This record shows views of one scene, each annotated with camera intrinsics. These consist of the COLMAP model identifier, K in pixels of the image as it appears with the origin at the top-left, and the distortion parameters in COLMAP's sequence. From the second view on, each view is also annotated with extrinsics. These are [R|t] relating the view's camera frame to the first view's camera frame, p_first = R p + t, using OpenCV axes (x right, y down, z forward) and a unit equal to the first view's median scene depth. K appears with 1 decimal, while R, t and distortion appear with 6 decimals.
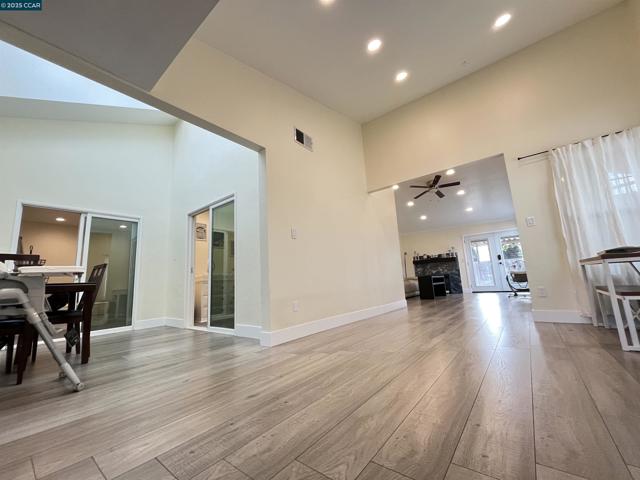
lens RADIAL K [[257.3, 0, 316.5], [0, 257.3, 240.2], [0, 0, 1]] dist [-0.003608, -0.001031]
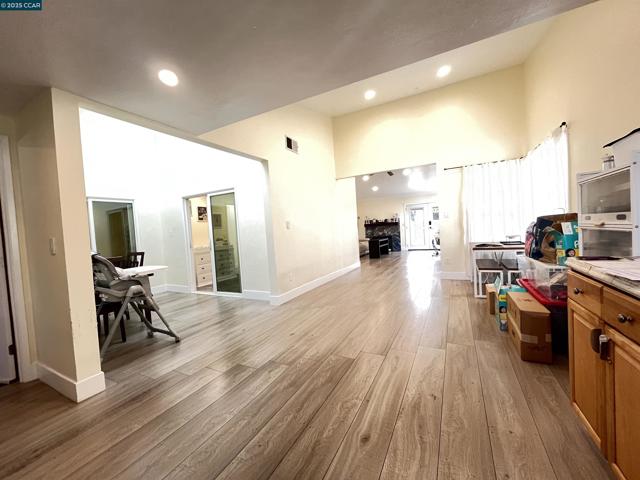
lens RADIAL K [[257.3, 0, 316.5], [0, 257.3, 239.3], [0, 0, 1]] dist [-0.003608, -0.001031]
pose [[0.982100, -0.016065, 0.187673, -0.149246], [-0.019323, 0.982507, 0.185220, -0.153240], [-0.187365, -0.185531, 0.964610, -0.257997]]
